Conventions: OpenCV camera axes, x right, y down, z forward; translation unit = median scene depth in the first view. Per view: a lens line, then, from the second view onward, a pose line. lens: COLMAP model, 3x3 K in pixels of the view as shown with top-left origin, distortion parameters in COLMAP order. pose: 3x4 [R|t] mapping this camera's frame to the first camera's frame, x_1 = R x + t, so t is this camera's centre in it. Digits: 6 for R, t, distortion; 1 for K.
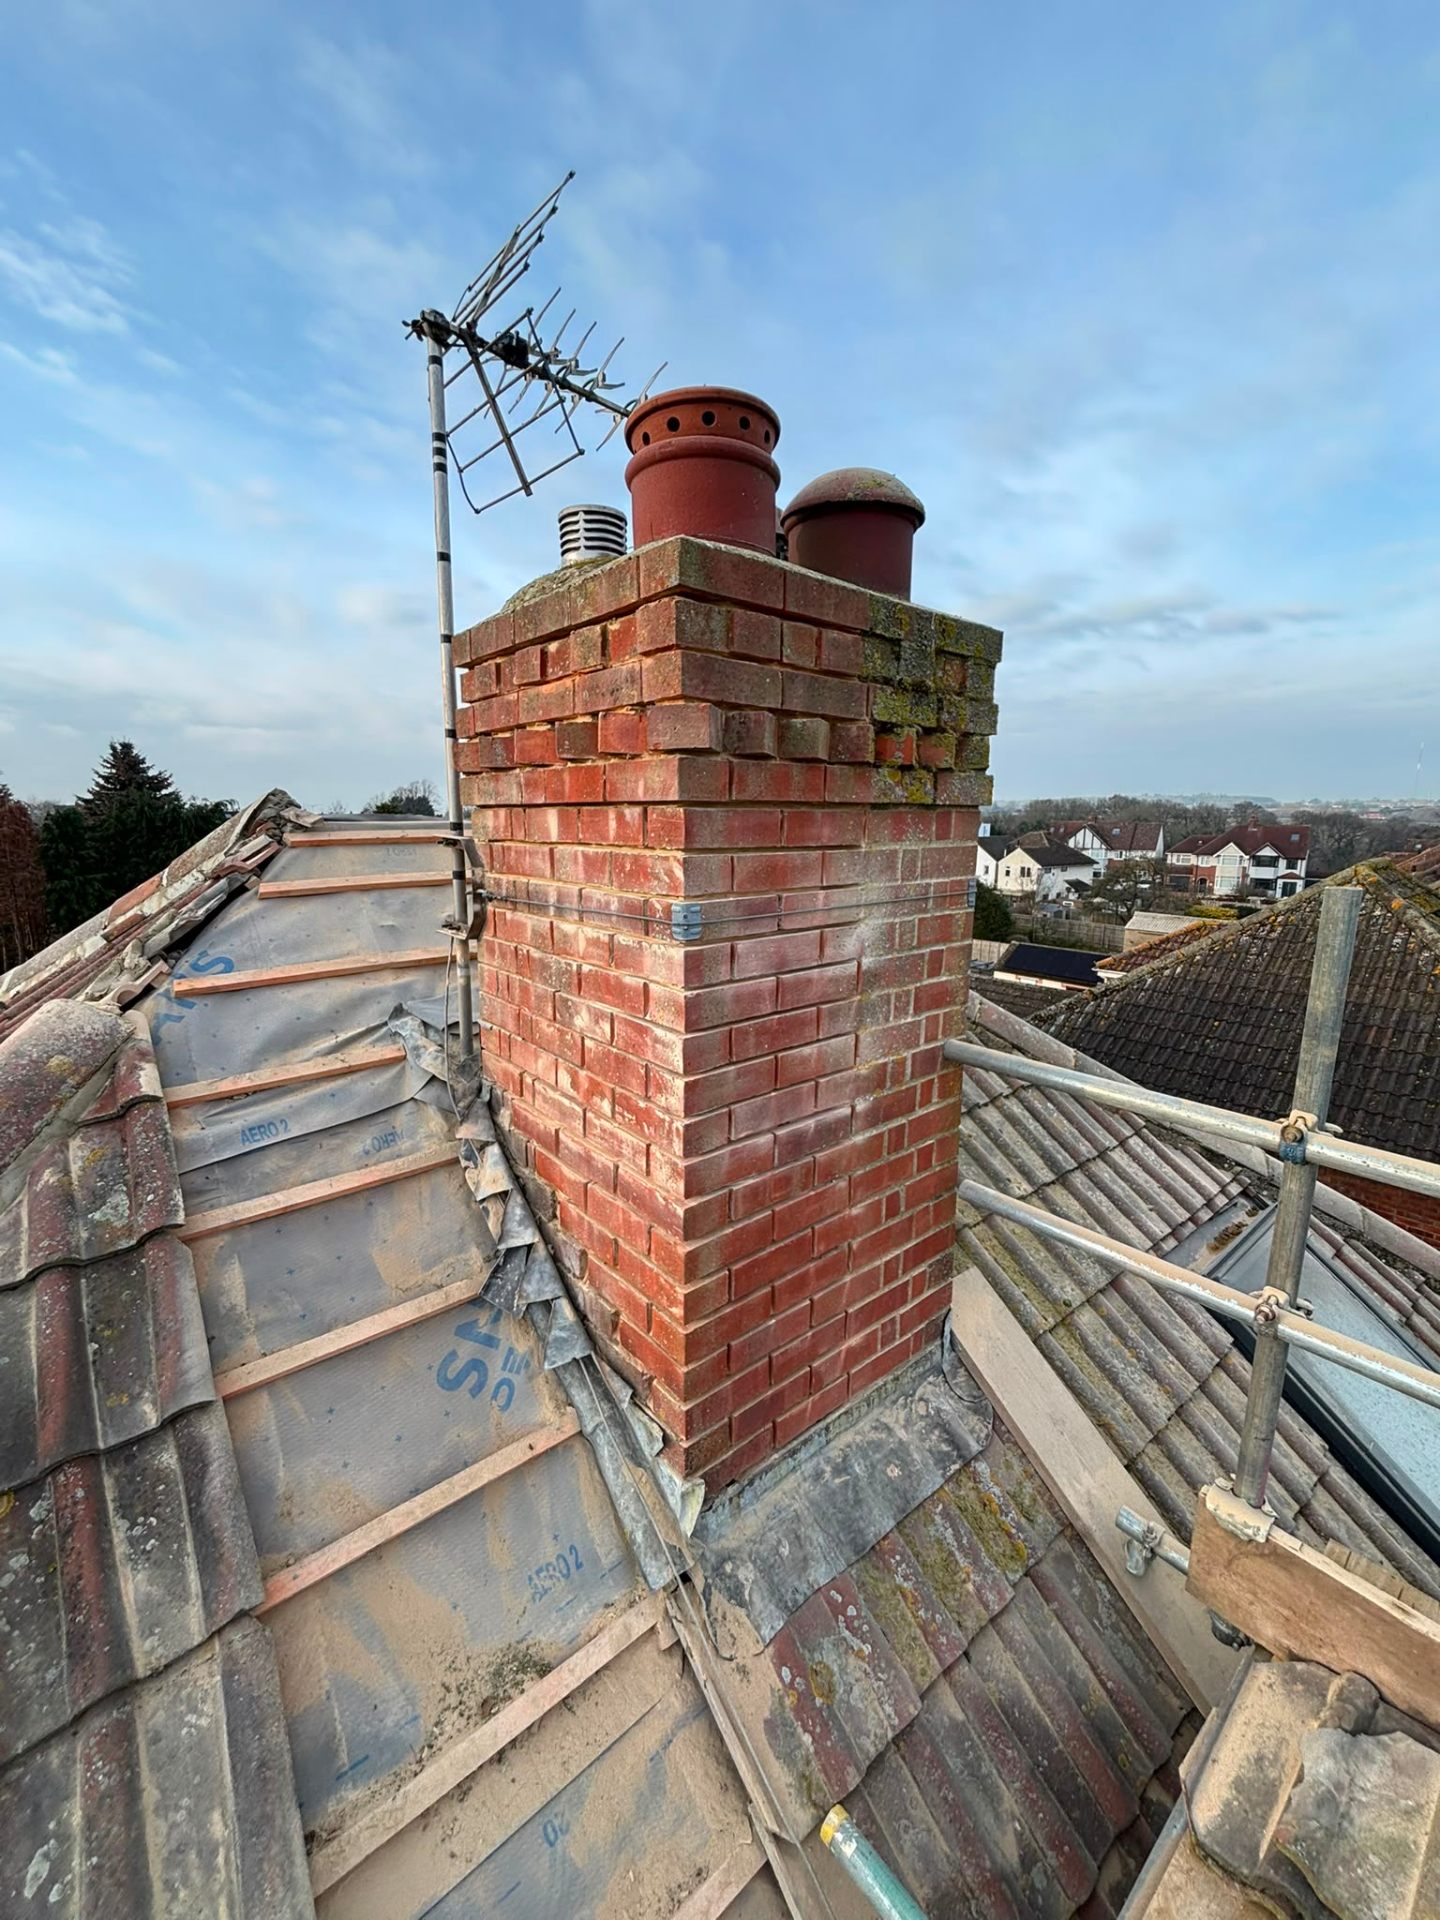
lens RADIAL K [[778.0, 0, 720.0], [0, 778.0, 960.0], [0, 0, 1]] dist [-0.003058, -0.000418]
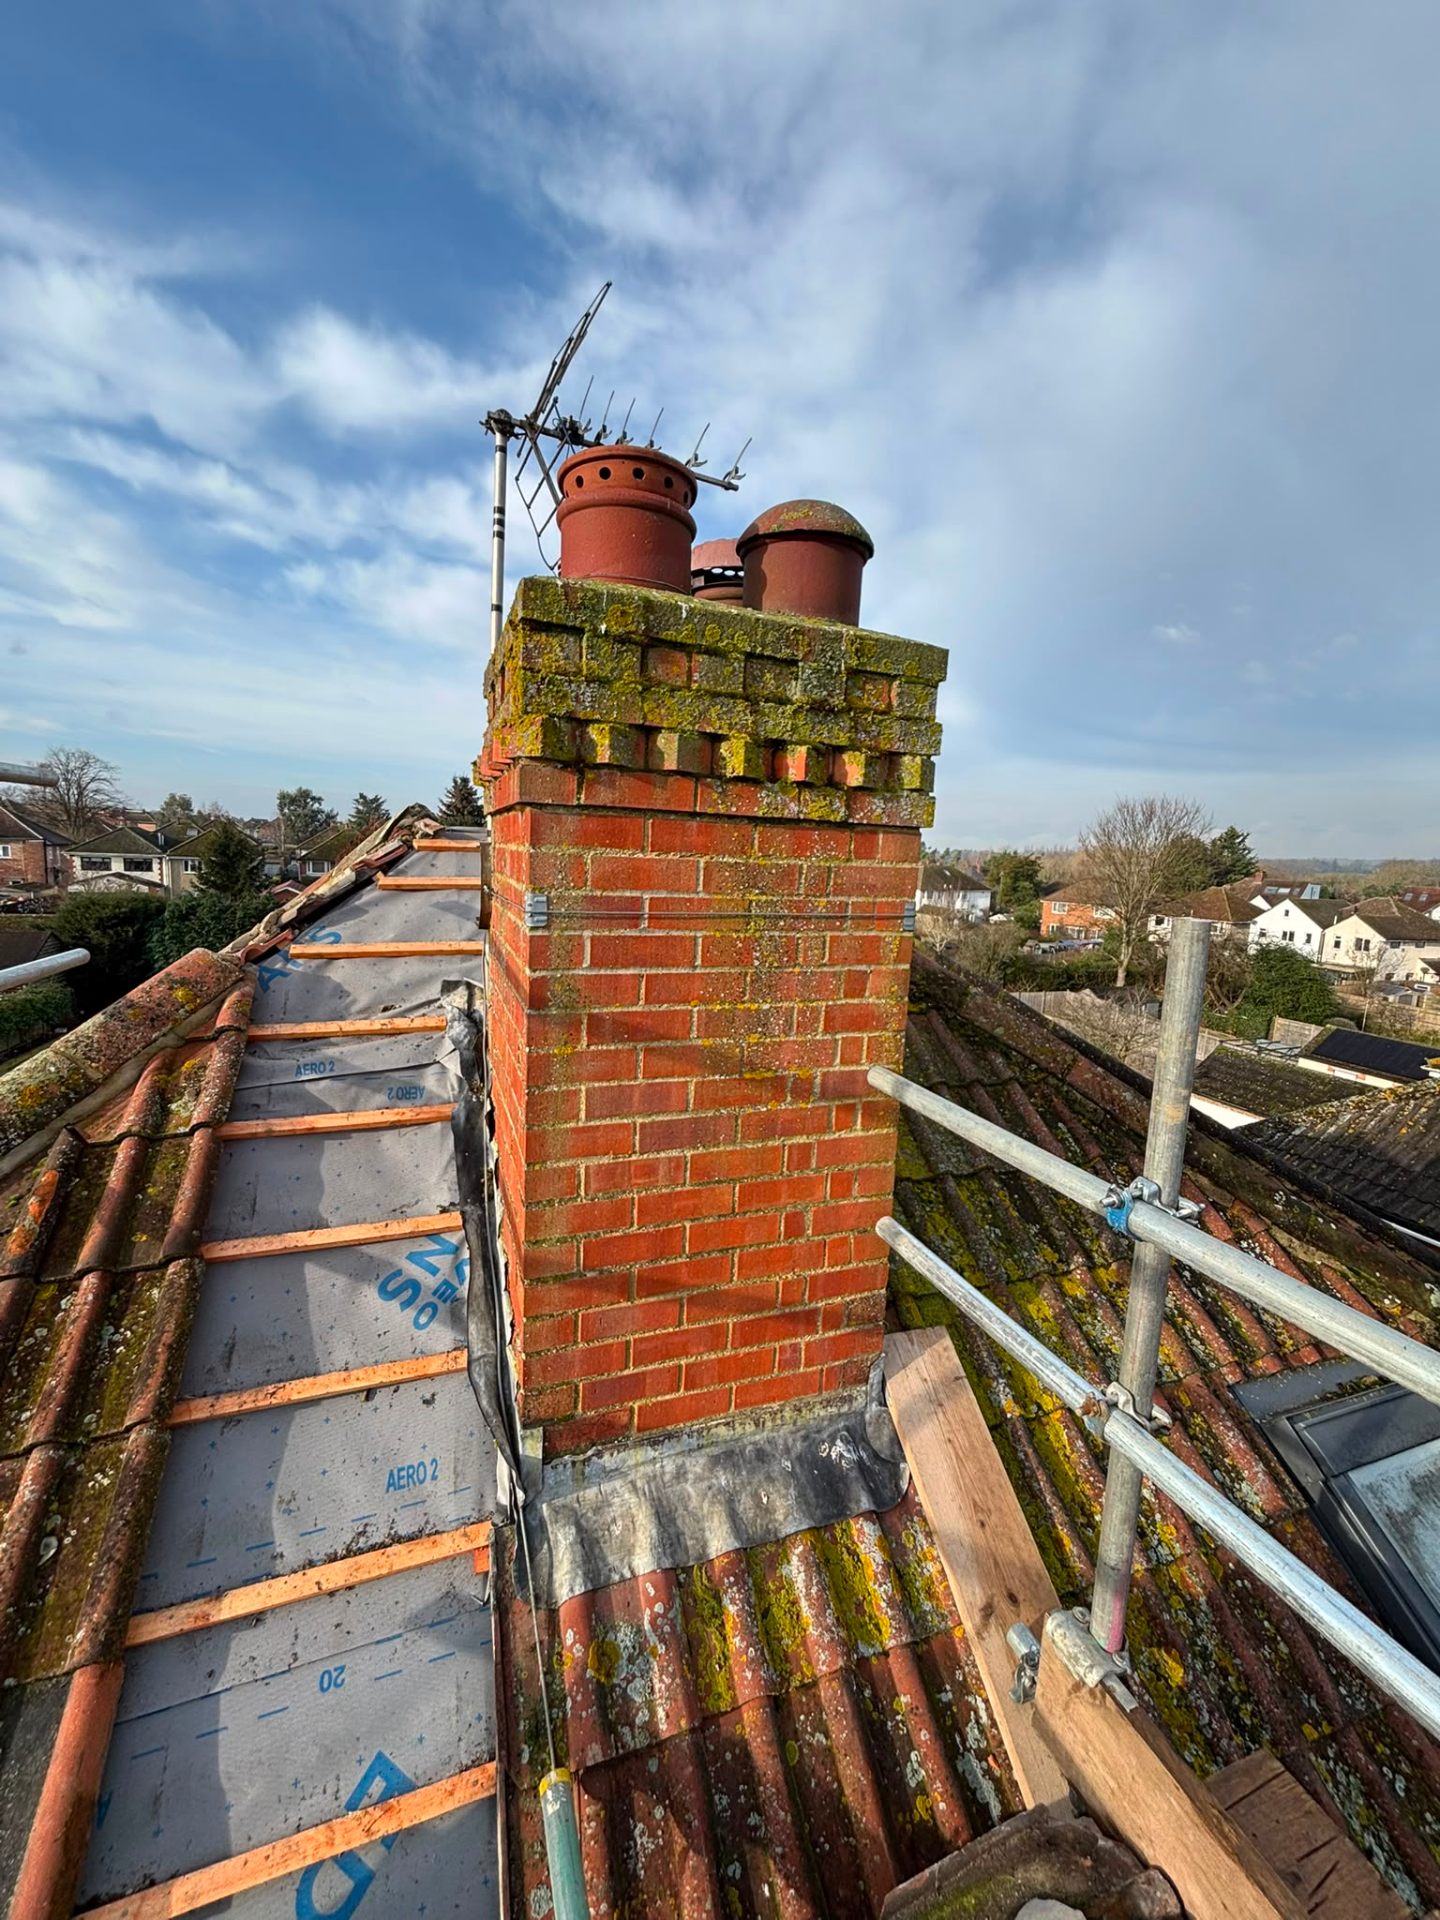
lens RADIAL K [[778.0, 0, 720.0], [0, 778.0, 960.0], [0, 0, 1]] dist [-0.003058, -0.000418]
pose [[0.944062, 0.086372, -0.318257, 0.398098], [-0.102075, 0.994230, -0.032966, 0.022147], [0.313574, 0.063608, 0.947431, 0.011681]]
